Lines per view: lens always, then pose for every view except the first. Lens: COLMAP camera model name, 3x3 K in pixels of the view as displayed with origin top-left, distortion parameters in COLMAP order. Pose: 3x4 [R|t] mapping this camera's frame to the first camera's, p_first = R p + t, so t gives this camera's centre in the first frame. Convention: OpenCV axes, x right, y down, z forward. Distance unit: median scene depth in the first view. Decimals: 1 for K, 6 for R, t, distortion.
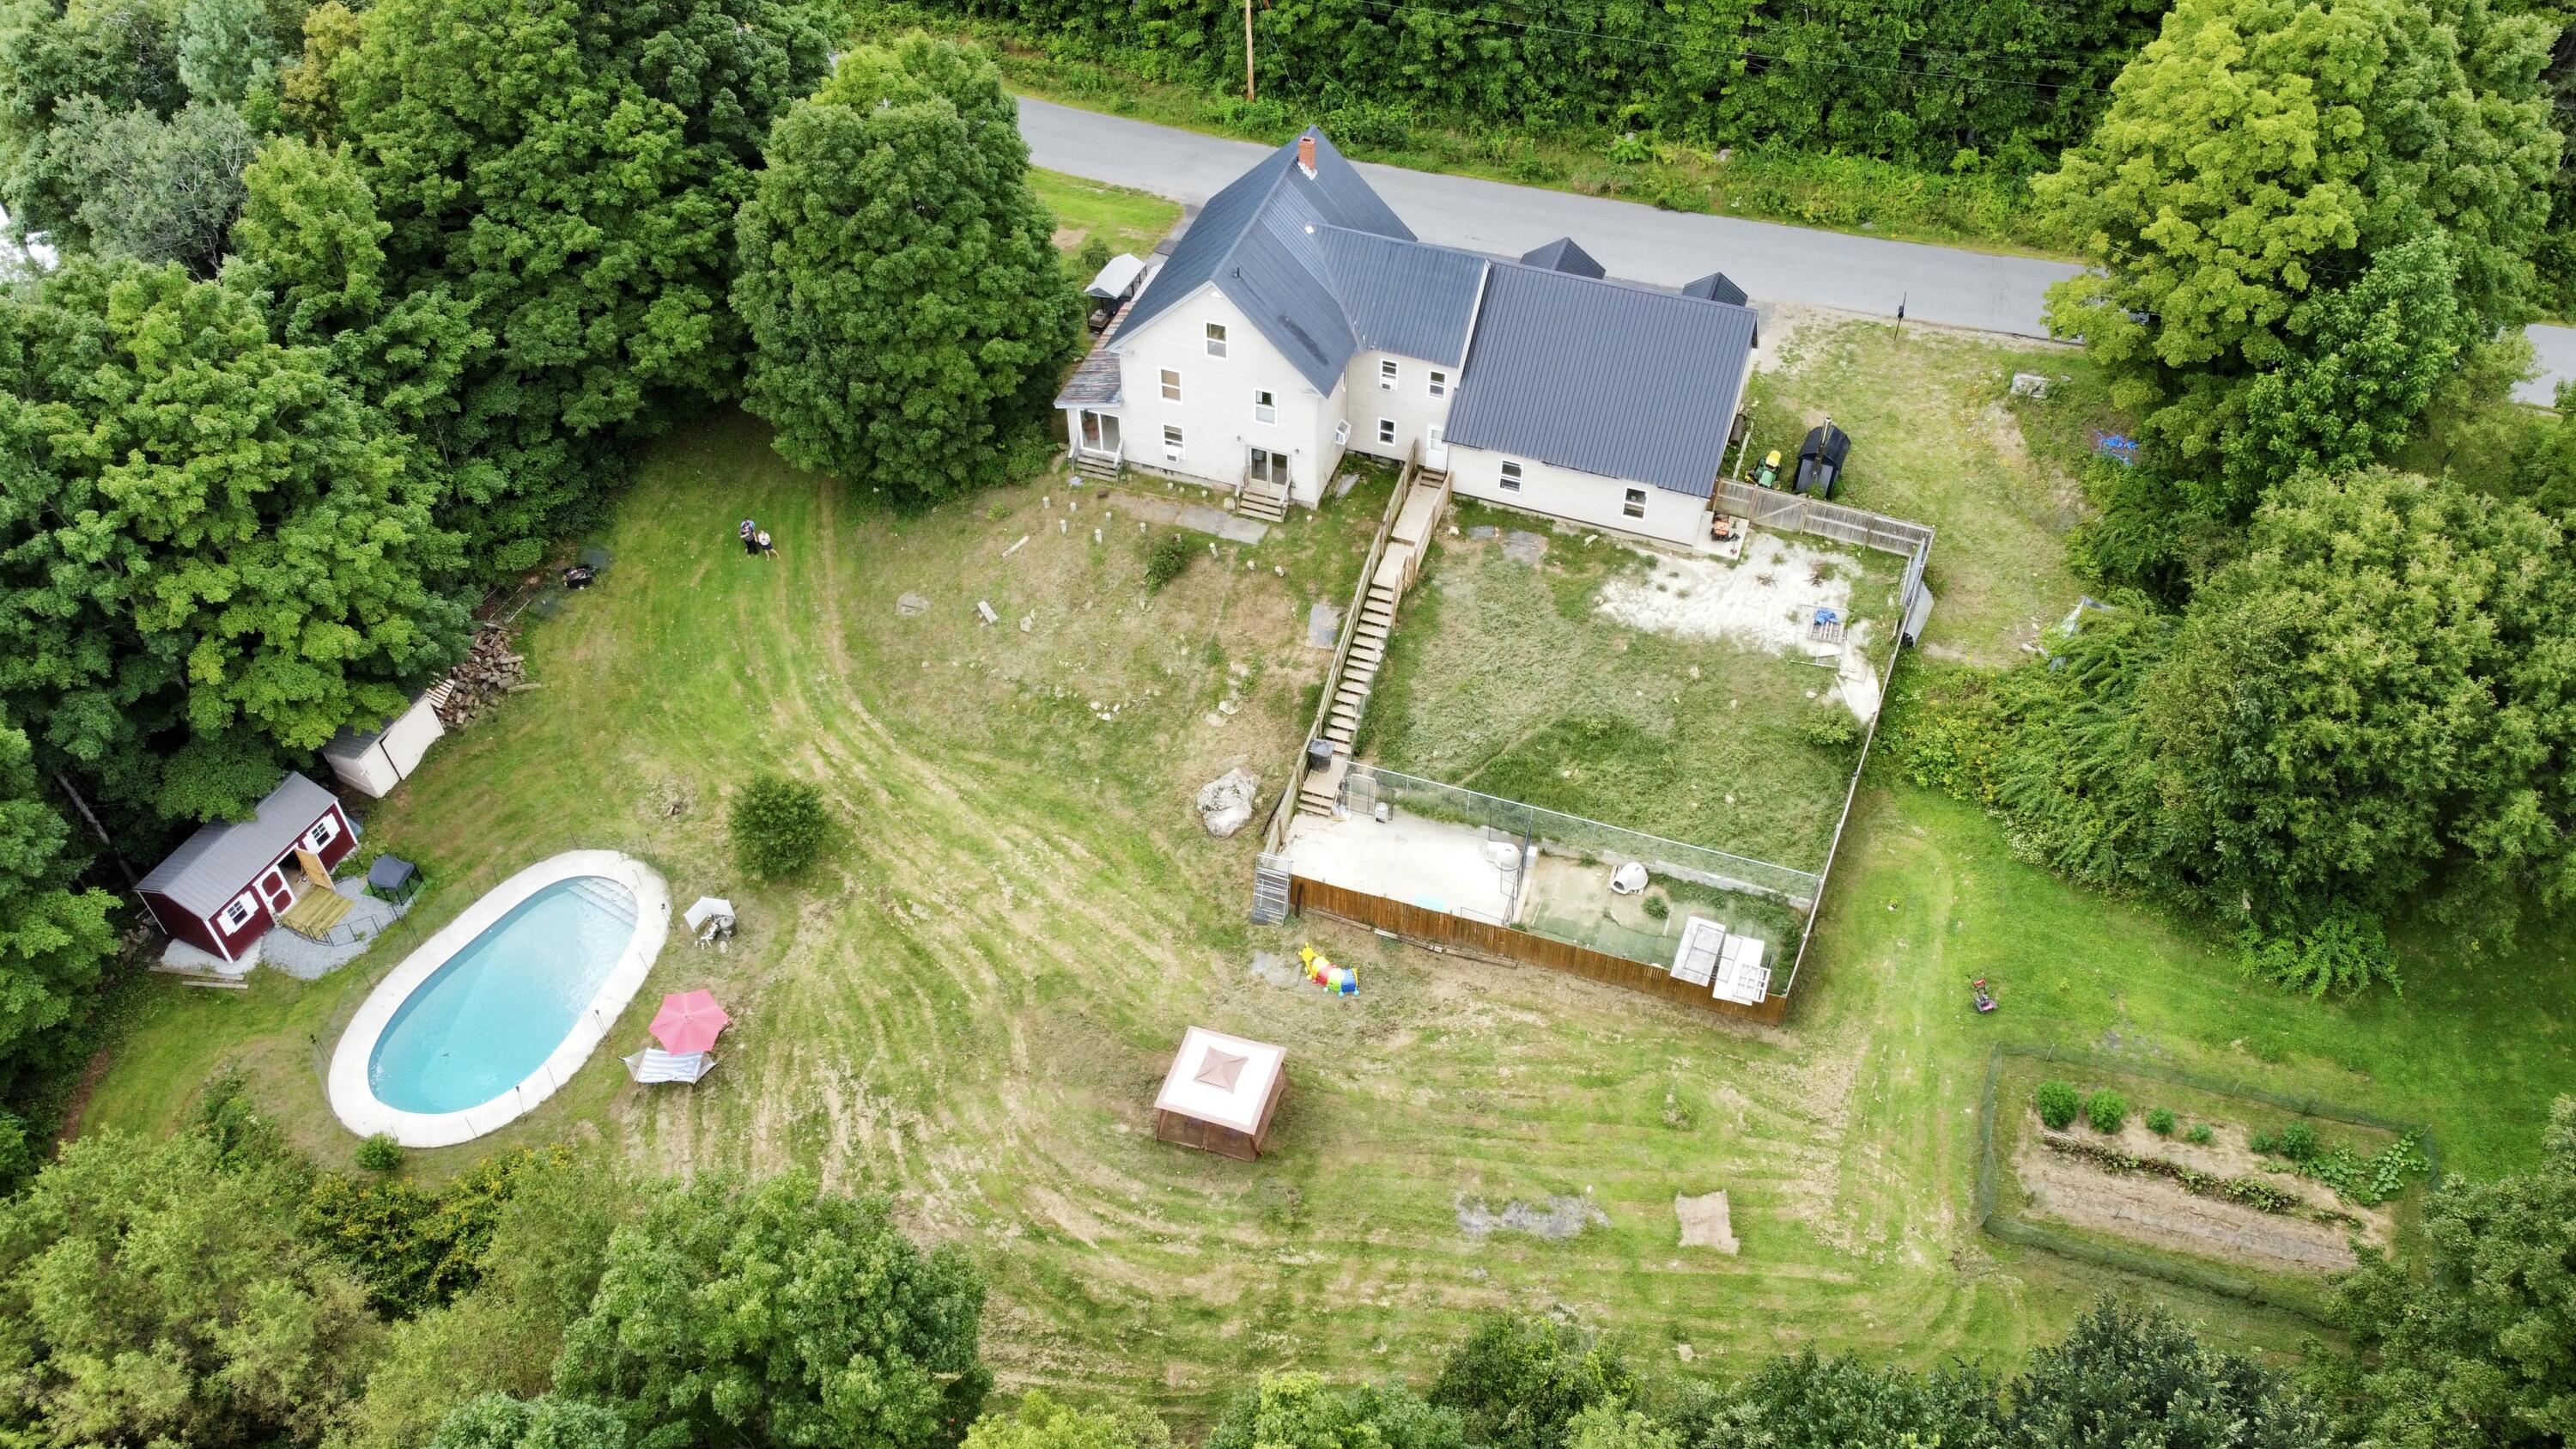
lens RADIAL K [[1947.5, 0, 1274.9], [0, 1947.5, 728.3], [0, 0, 1]] dist [0.004494, -0.008767]
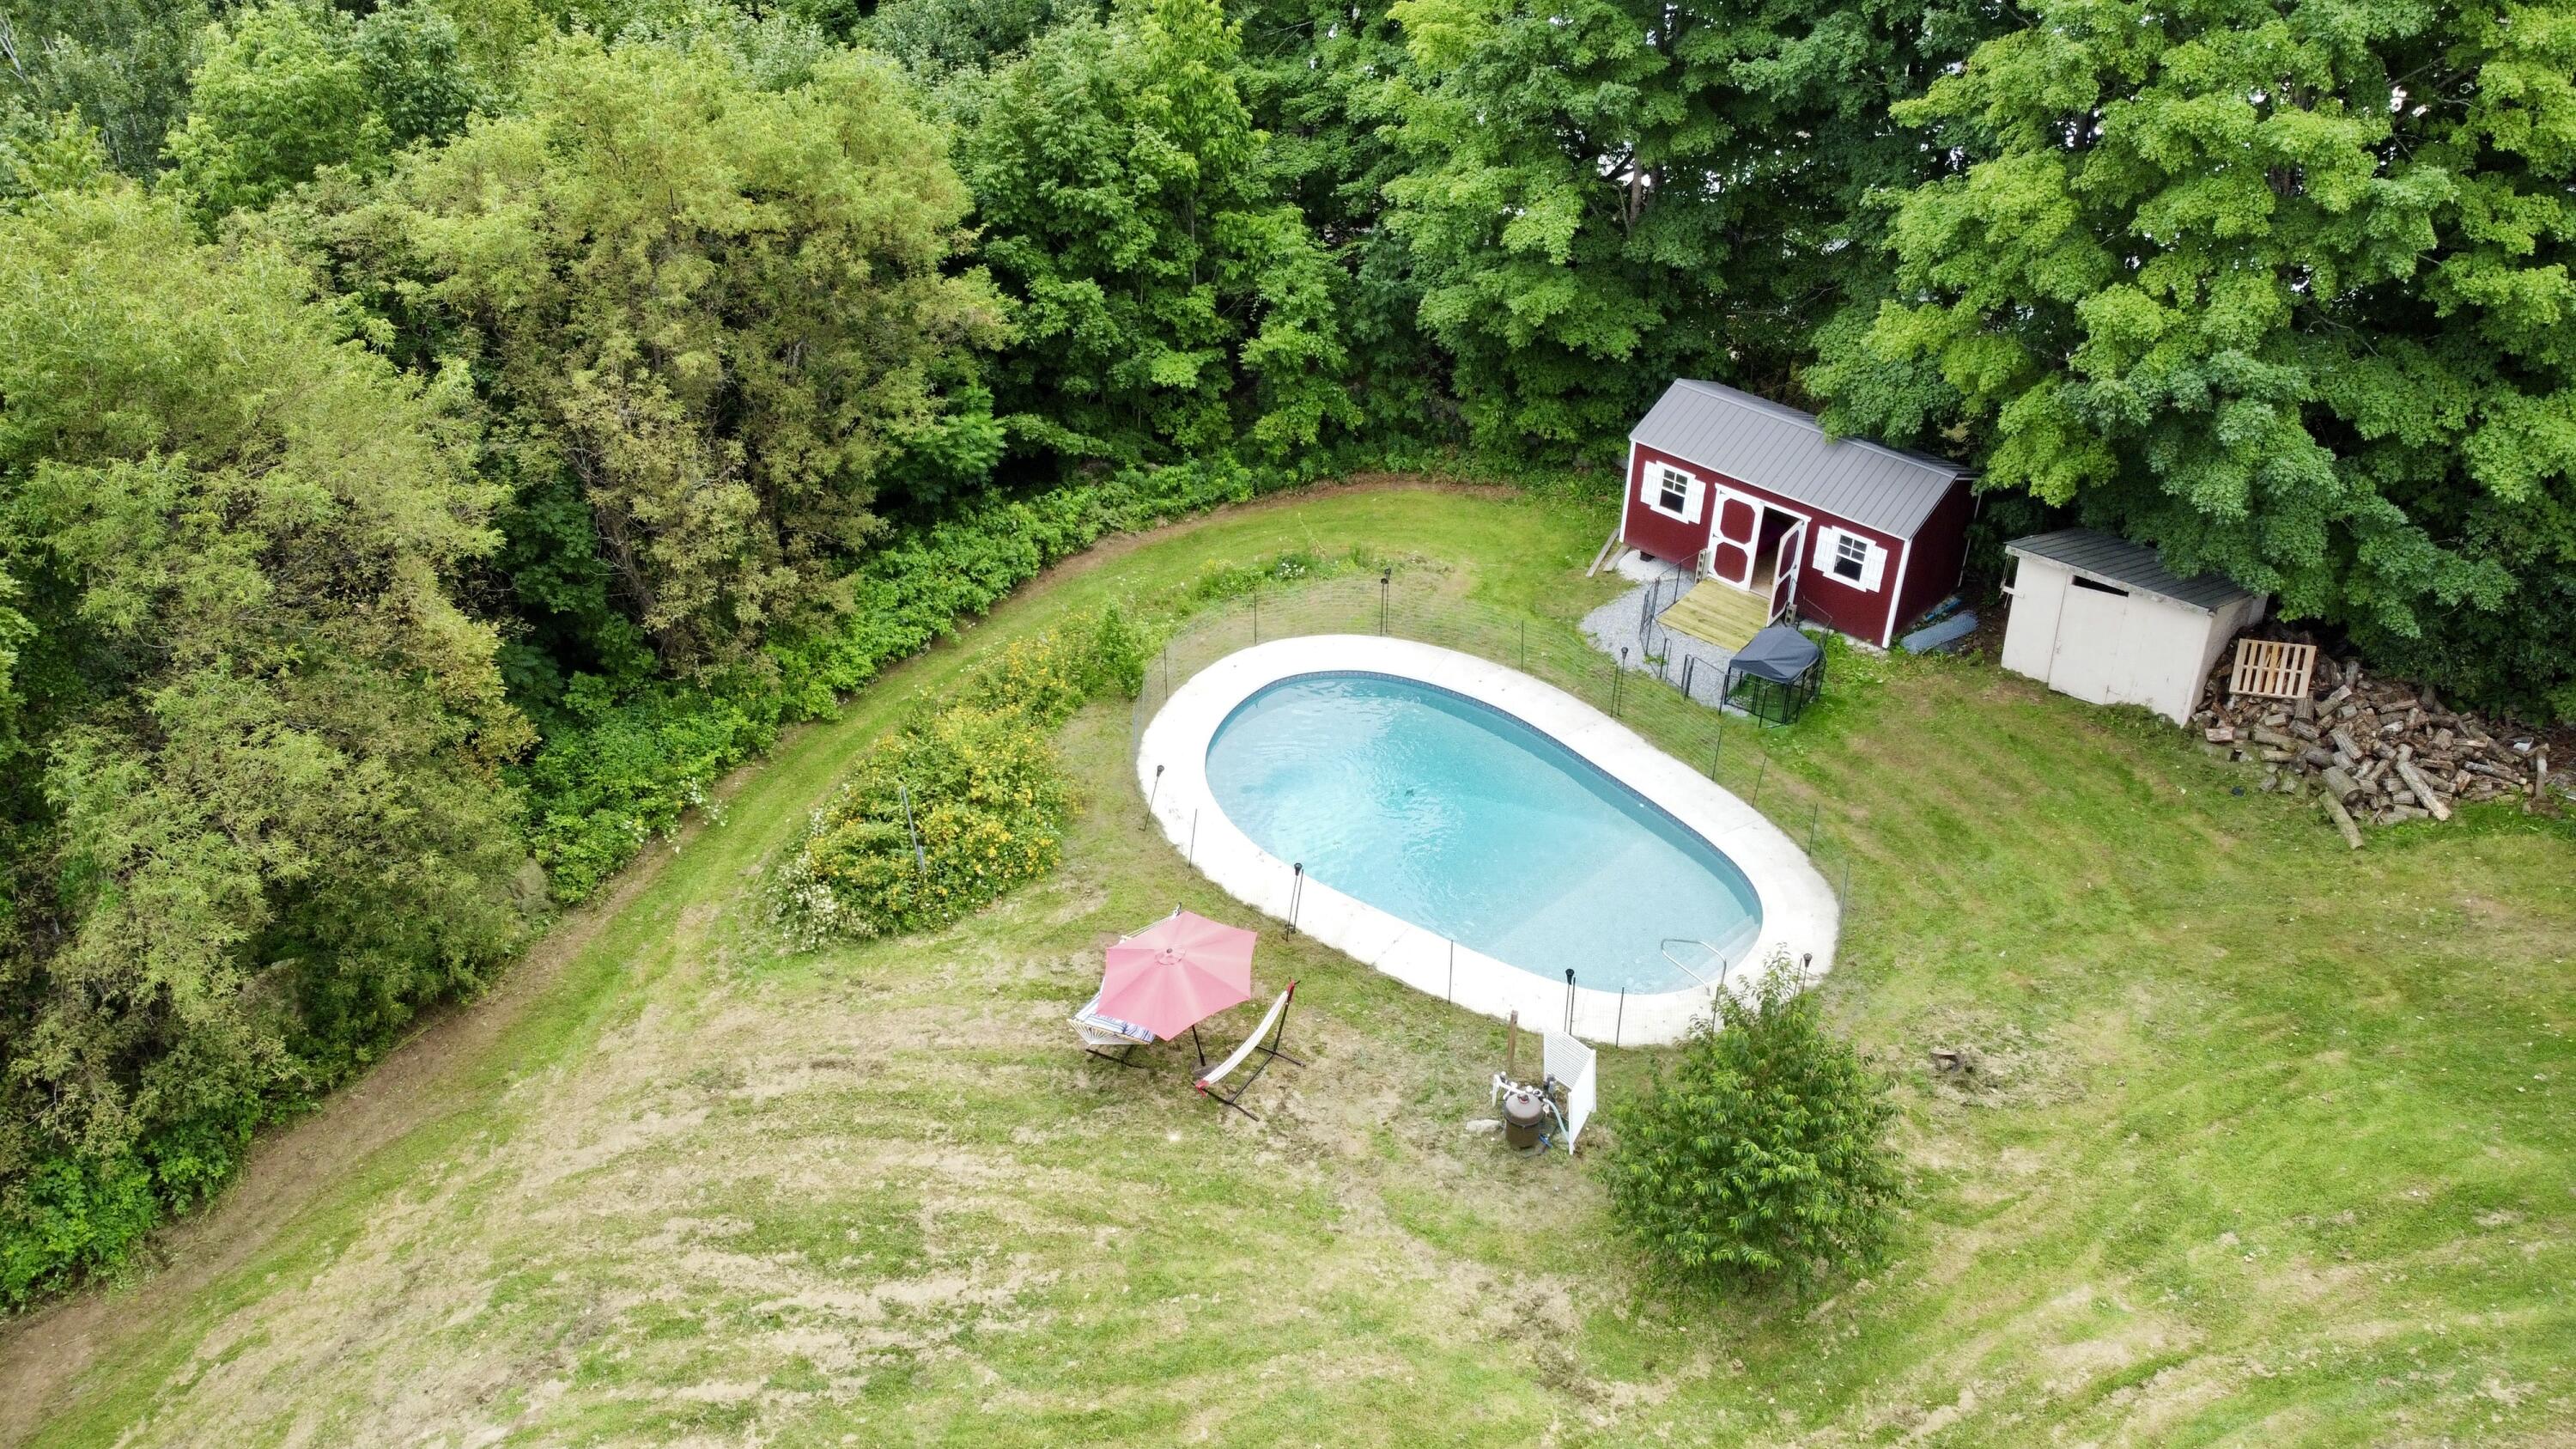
lens RADIAL K [[1947.5, 0, 1287.3], [0, 1947.5, 711.4], [0, 0, 1]] dist [0.004494, -0.008767]
pose [[-0.290391, 0.546370, -0.785591, -0.002387], [-0.691423, 0.447738, 0.566979, -0.121472], [0.661519, 0.707821, 0.247753, 0.787707]]
